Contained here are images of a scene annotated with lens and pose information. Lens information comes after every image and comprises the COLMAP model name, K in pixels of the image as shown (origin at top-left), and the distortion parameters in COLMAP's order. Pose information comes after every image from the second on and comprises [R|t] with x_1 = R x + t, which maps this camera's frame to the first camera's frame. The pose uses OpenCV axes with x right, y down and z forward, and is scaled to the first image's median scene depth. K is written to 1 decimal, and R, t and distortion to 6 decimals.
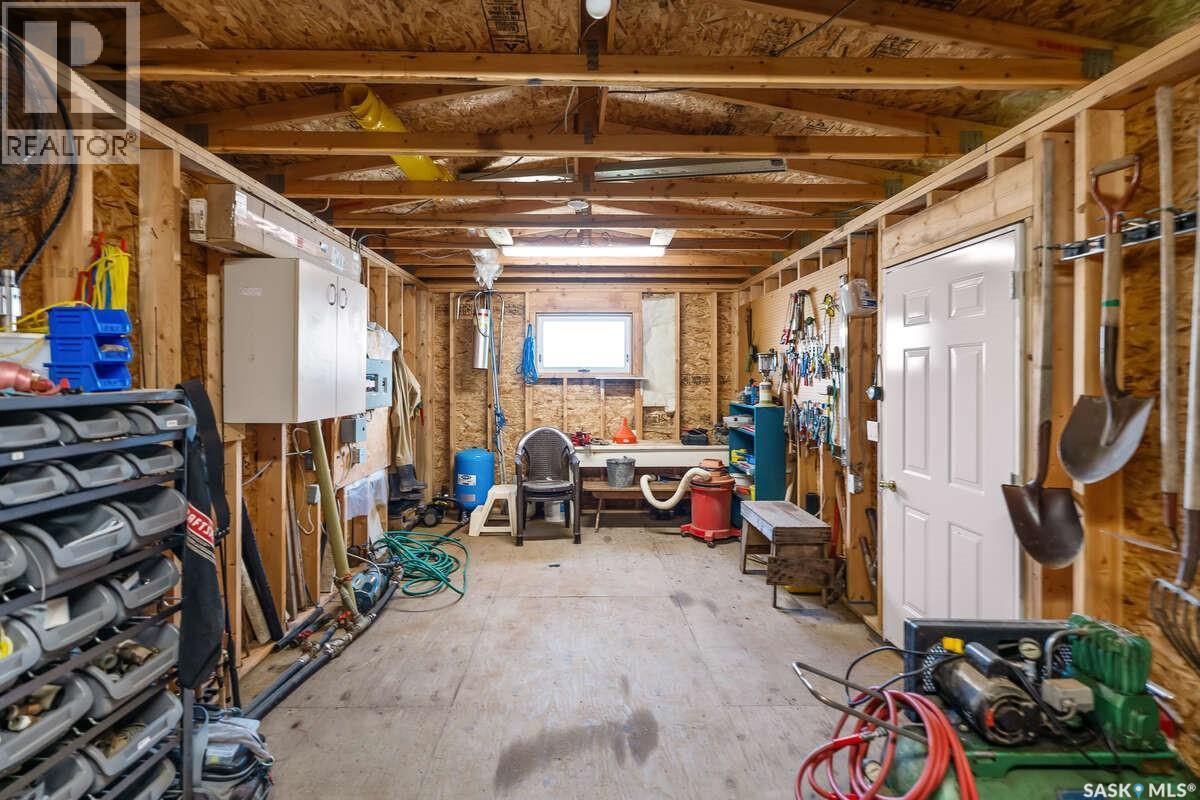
lens RADIAL K [[555.7, 0, 597.1], [0, 555.7, 379.4], [0, 0, 1]] dist [-0.000092, -0.000008]
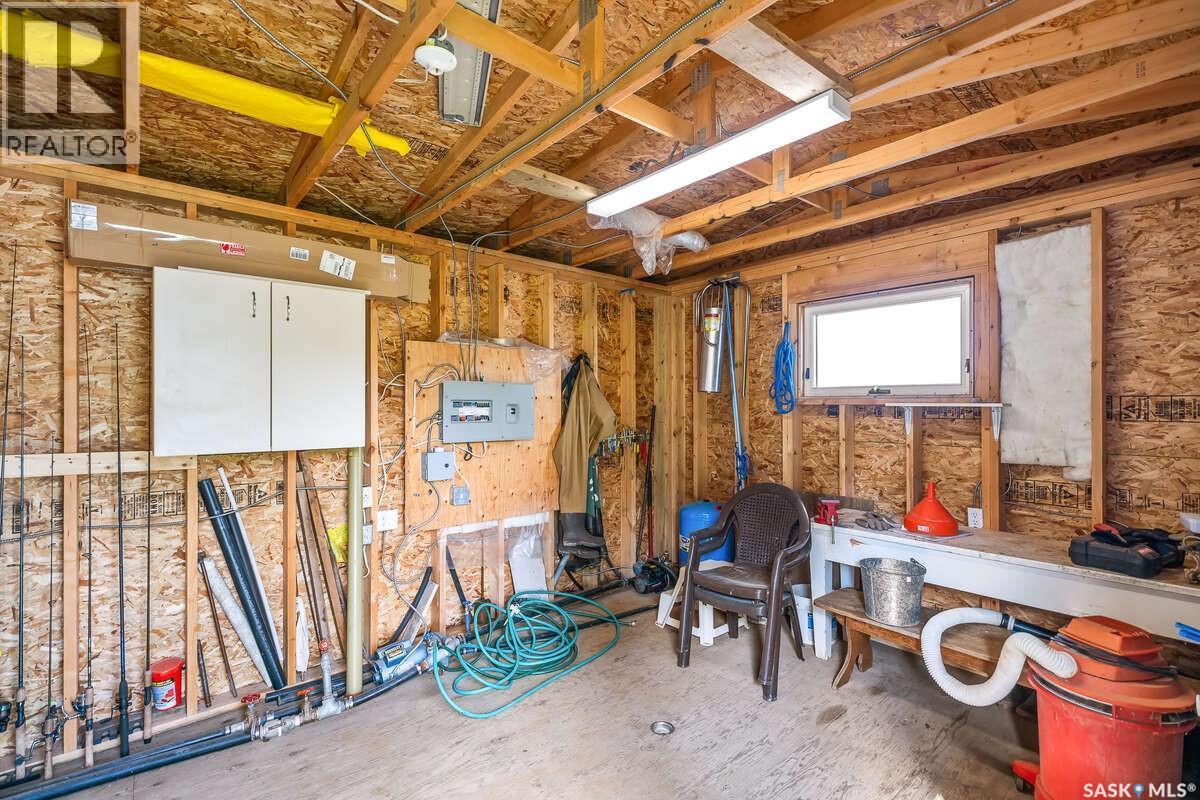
lens RADIAL K [[543.3, 0, 600.0], [0, 543.3, 400.0], [0, 0, 1]] dist [-0.000326, 0.000043]
pose [[0.625133, -0.007047, -0.780486, 0.236843], [-0.001446, 0.999947, -0.010187, -0.001062], [0.780517, 0.007497, 0.625090, 0.429364]]
